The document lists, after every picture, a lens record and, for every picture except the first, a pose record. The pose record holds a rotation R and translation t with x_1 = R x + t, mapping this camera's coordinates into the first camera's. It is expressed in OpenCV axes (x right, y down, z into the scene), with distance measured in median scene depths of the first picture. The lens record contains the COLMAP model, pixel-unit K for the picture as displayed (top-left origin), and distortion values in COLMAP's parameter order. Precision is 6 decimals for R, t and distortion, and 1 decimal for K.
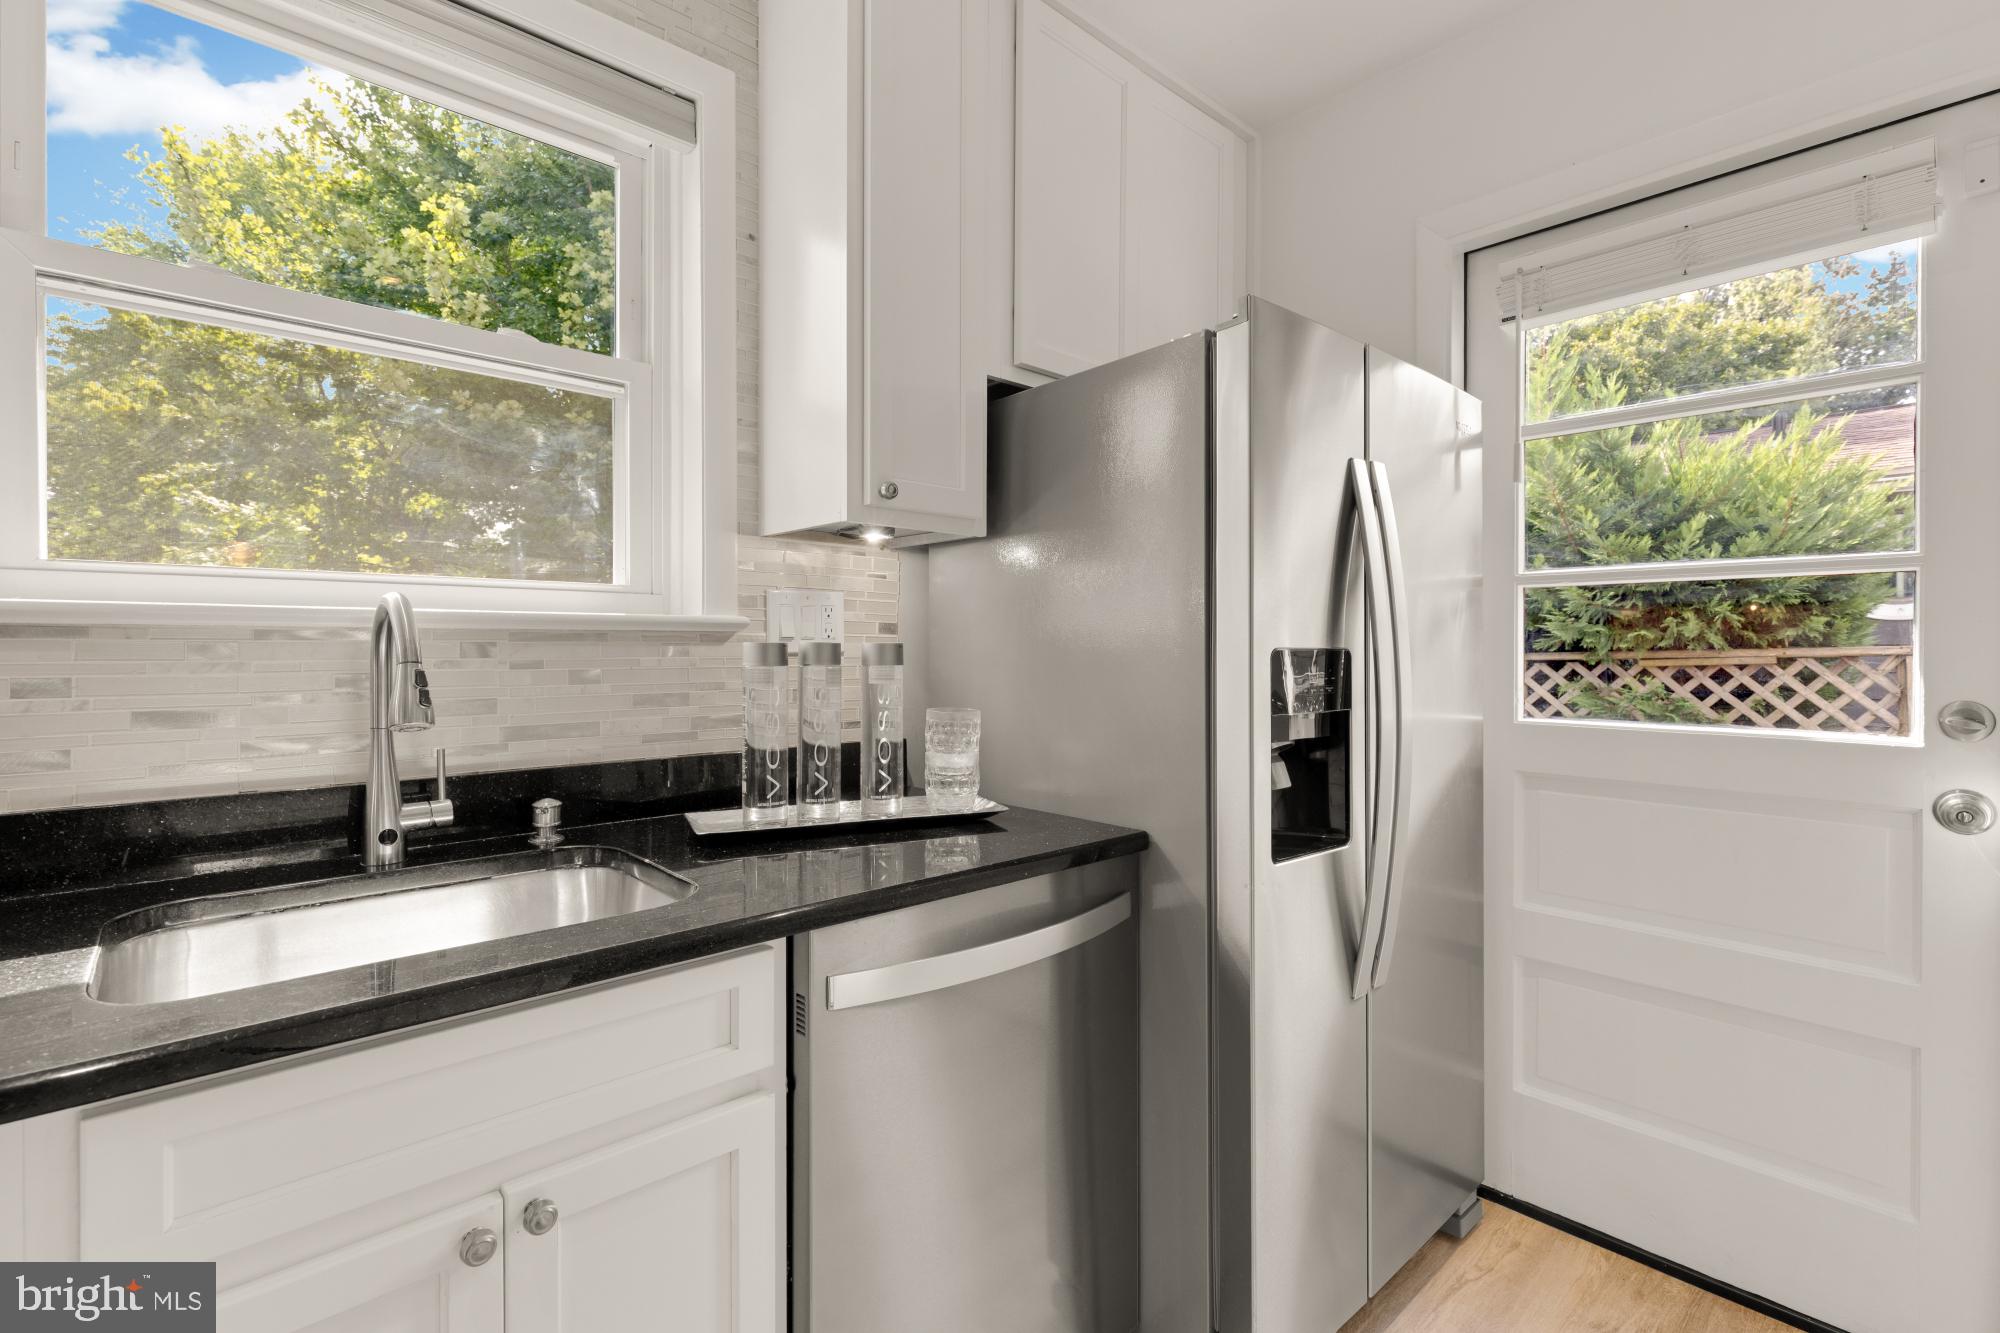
lens RADIAL K [[911.9, 0, 988.9], [0, 911.9, 657.7], [0, 0, 1]] dist [0.000432, -0.000243]
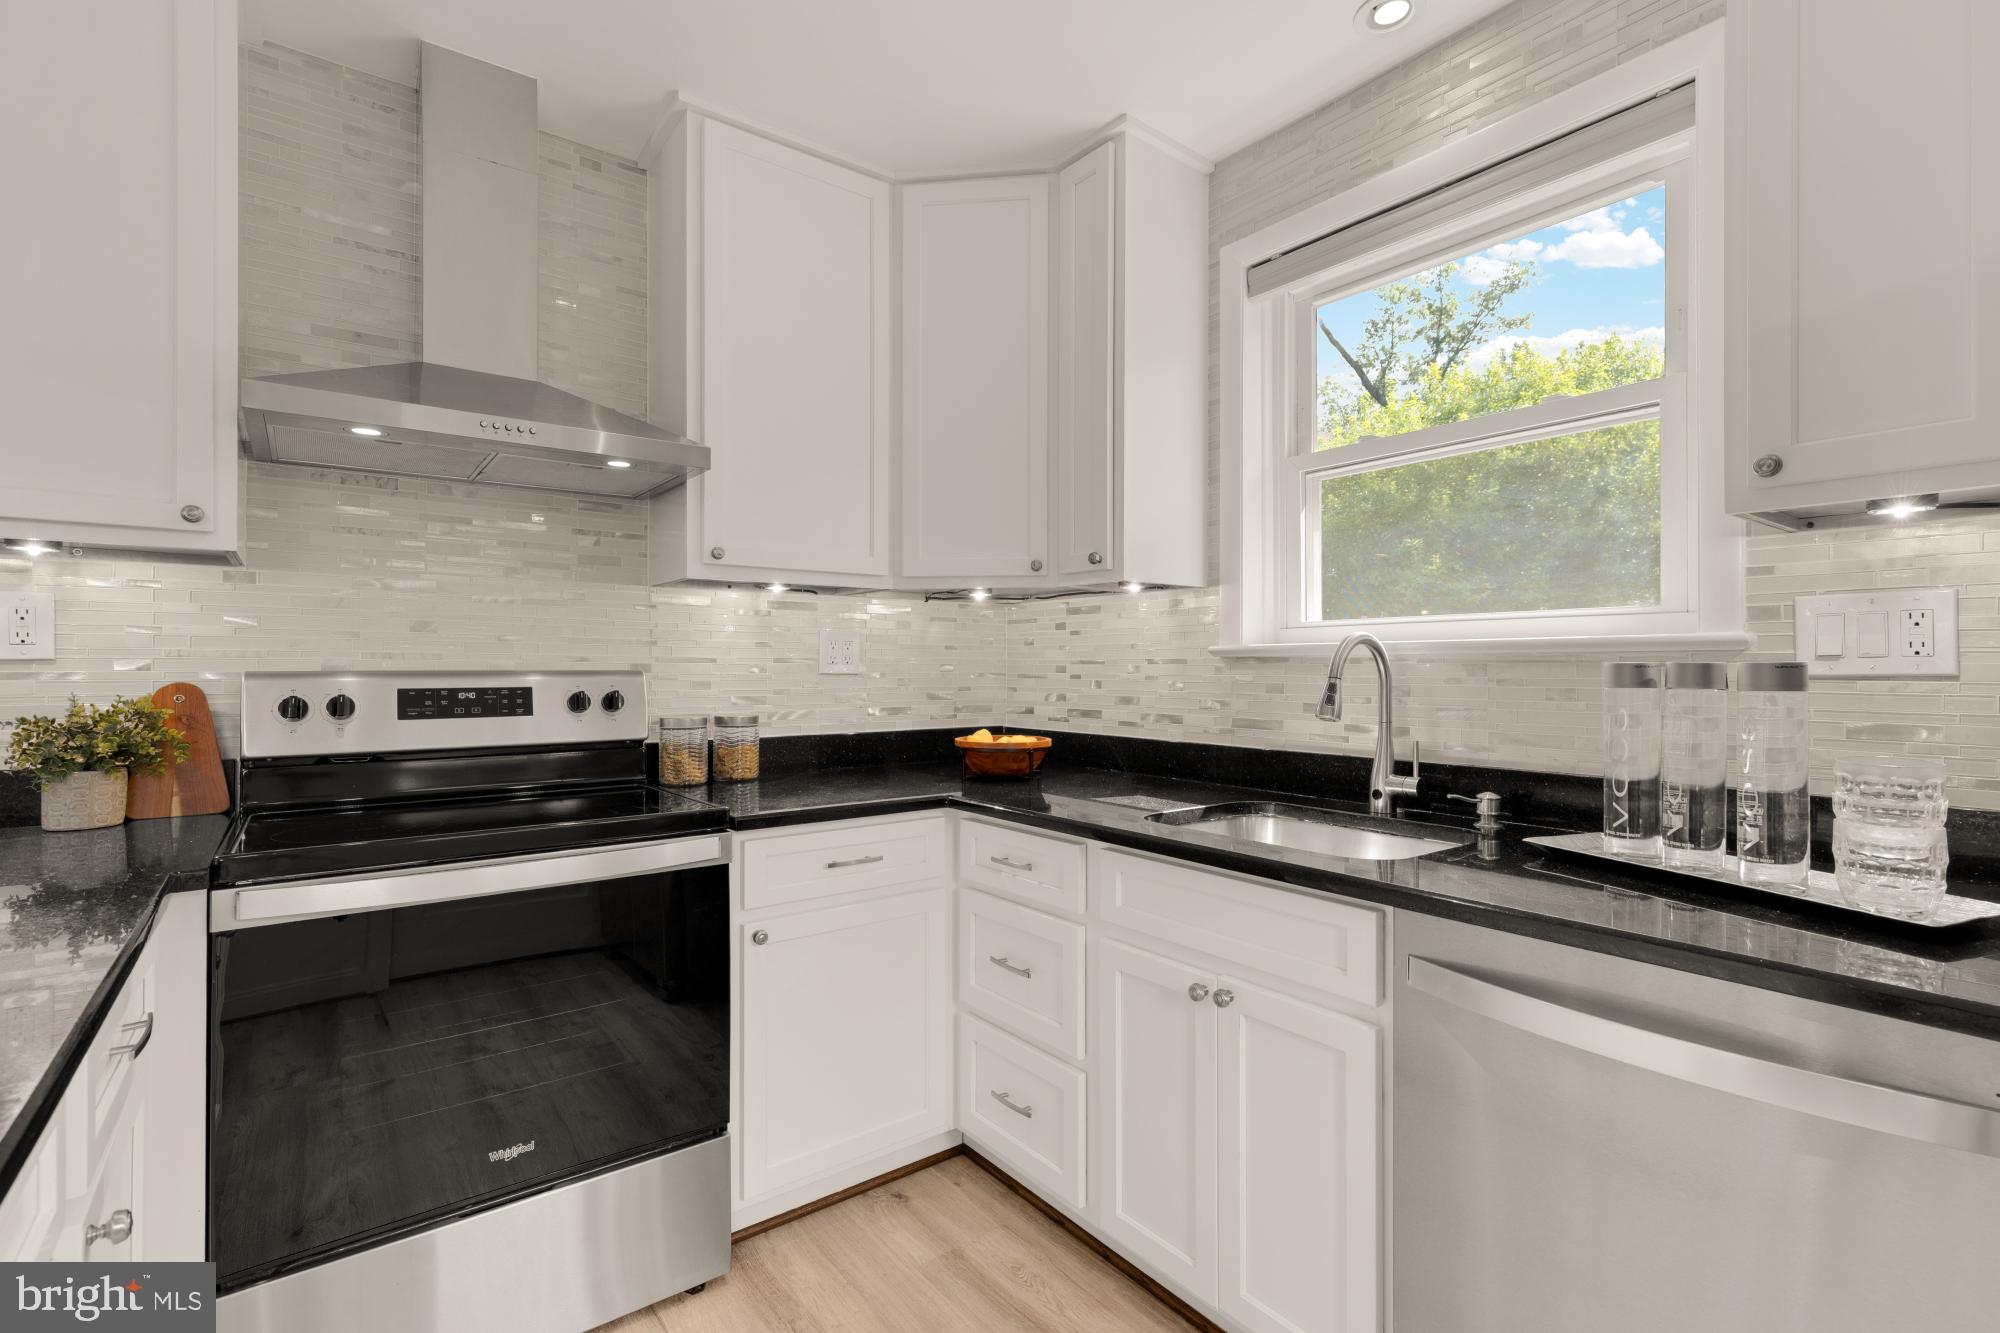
lens RADIAL K [[905.8, 0, 1000.0], [0, 905.8, 666.5], [0, 0, 1]] dist [0.000704, -0.000583]
pose [[-0.083476, 0.000088, -0.996510, 0.644871], [-0.011300, 0.999936, 0.001035, -0.005770], [0.996446, 0.011347, -0.083470, 0.374760]]
